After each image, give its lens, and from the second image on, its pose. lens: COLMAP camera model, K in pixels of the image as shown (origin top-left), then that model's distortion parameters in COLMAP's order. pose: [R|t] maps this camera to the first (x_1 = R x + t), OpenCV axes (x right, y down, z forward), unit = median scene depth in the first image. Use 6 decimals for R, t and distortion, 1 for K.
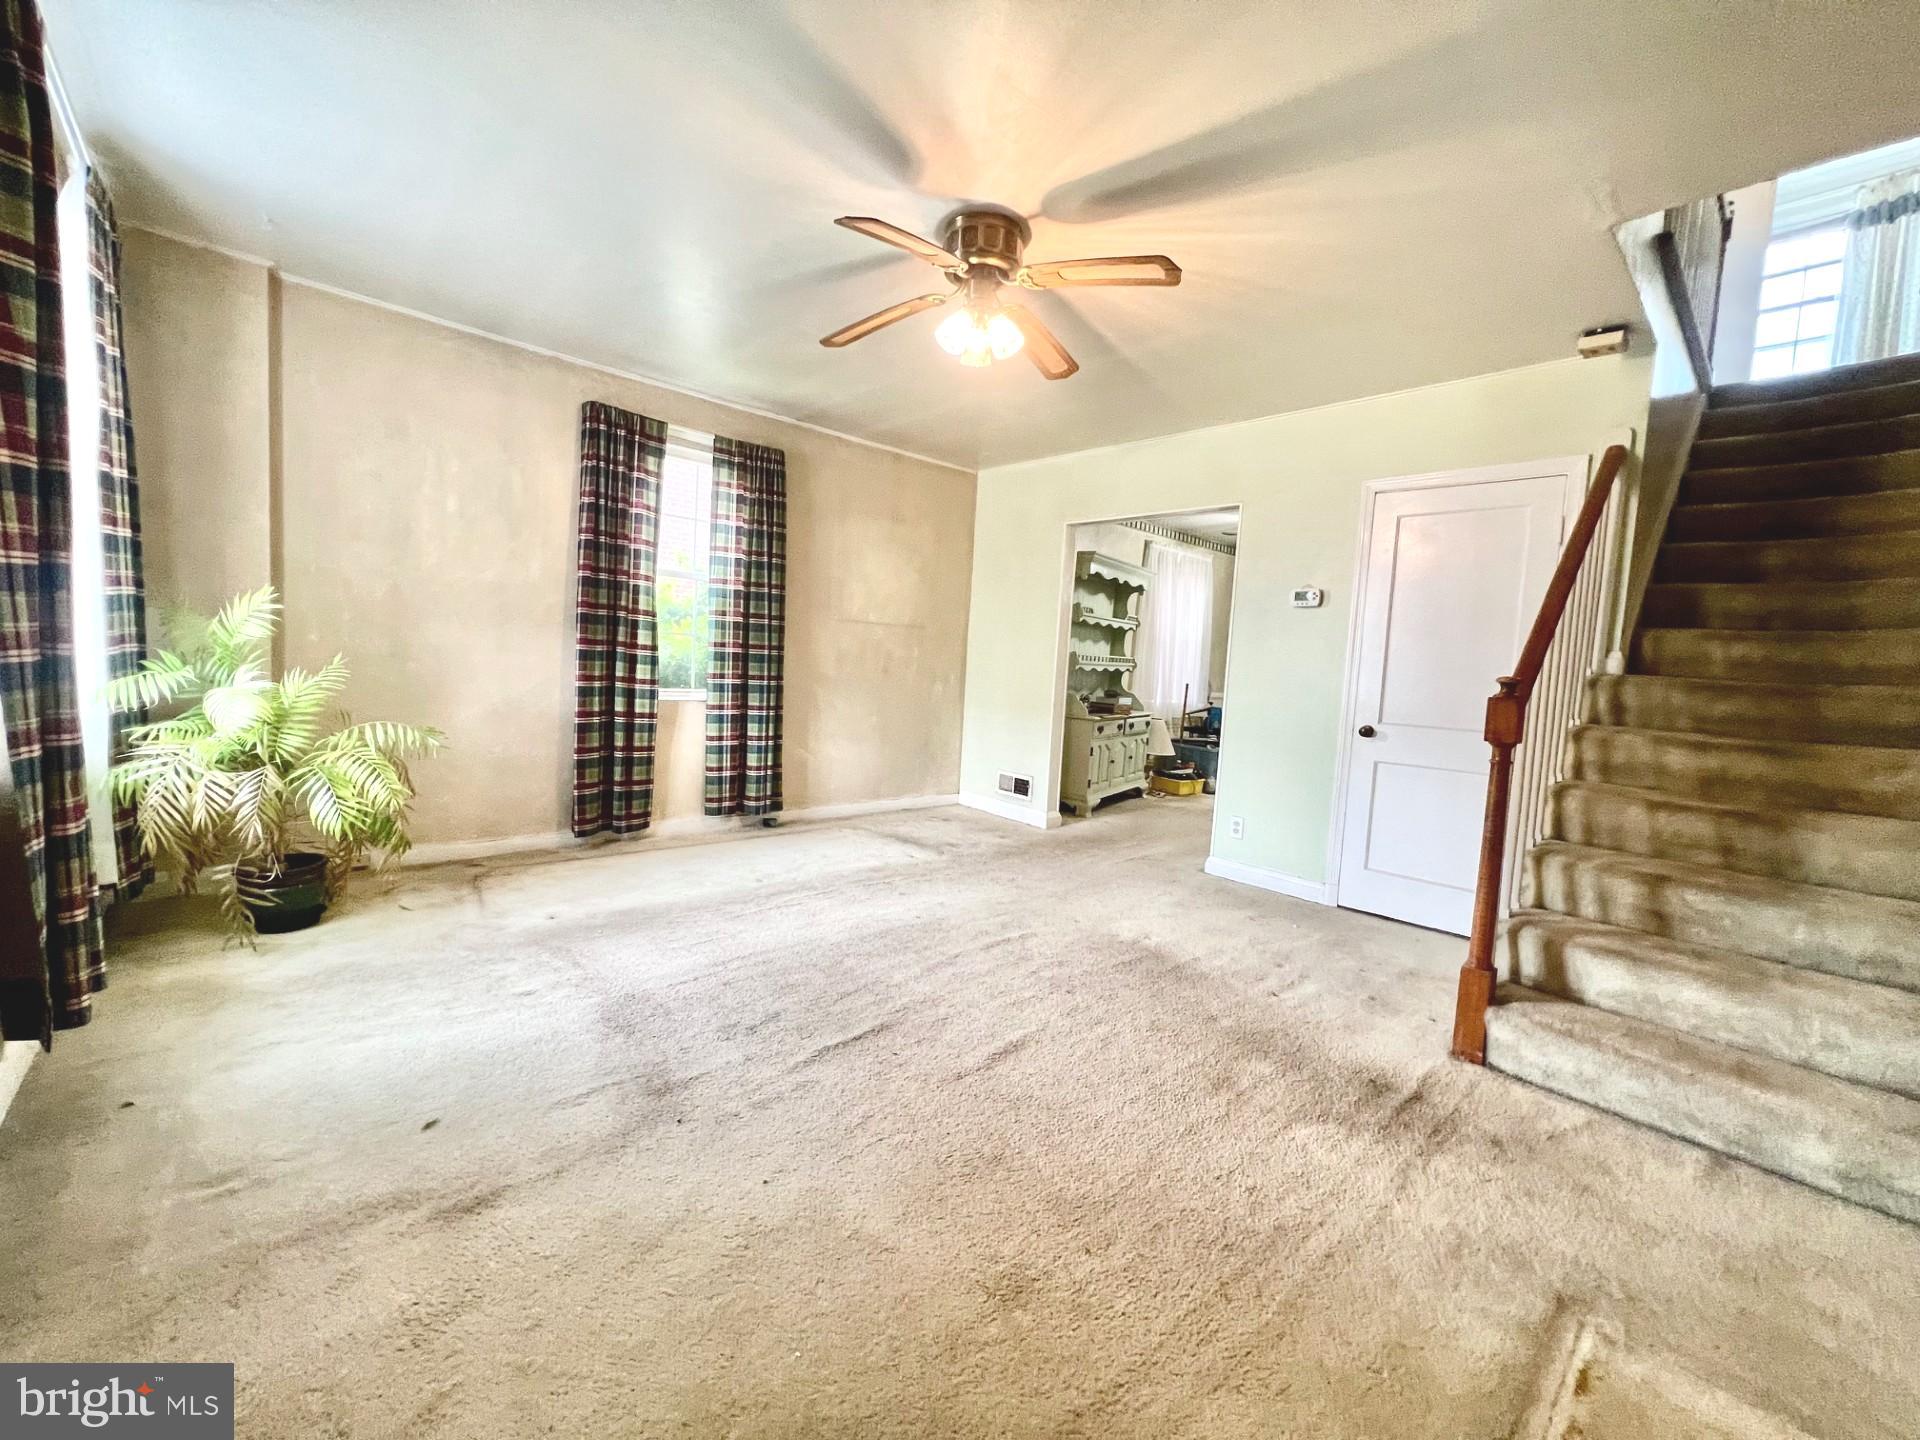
lens RADIAL K [[774.5, 0, 963.2], [0, 774.5, 716.0], [0, 0, 1]] dist [0.001556, 0.000025]
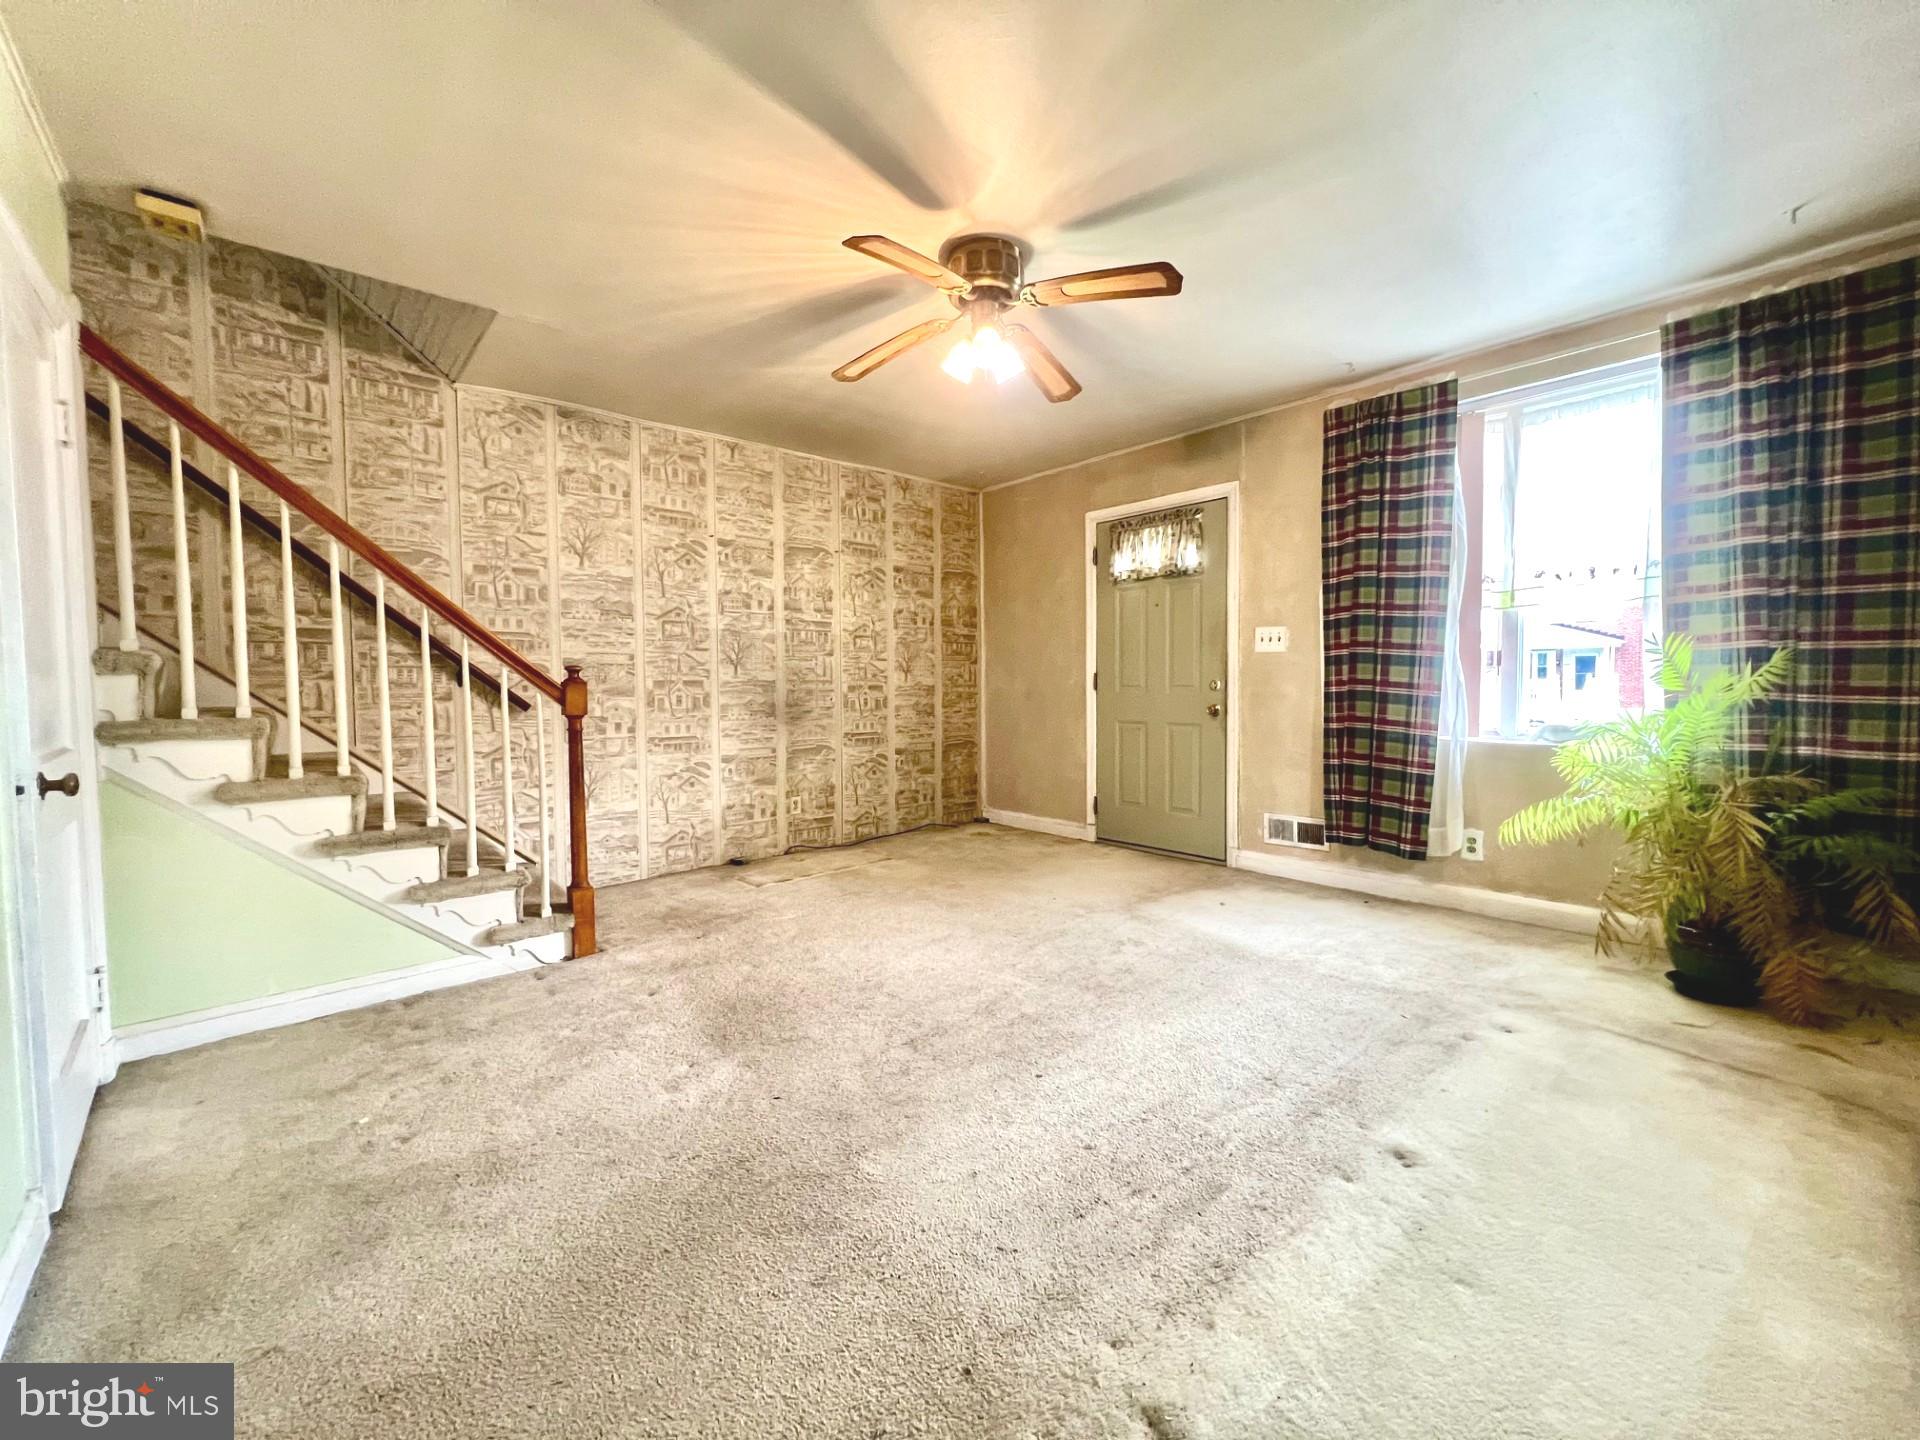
lens RADIAL K [[774.5, 0, 957.6], [0, 774.5, 713.2], [0, 0, 1]] dist [0.001556, 0.000025]
pose [[-0.998558, -0.050612, 0.017917, 0.012624], [-0.048160, 0.991873, 0.117766, -0.114228], [-0.023731, 0.116733, -0.992880, 1.714444]]
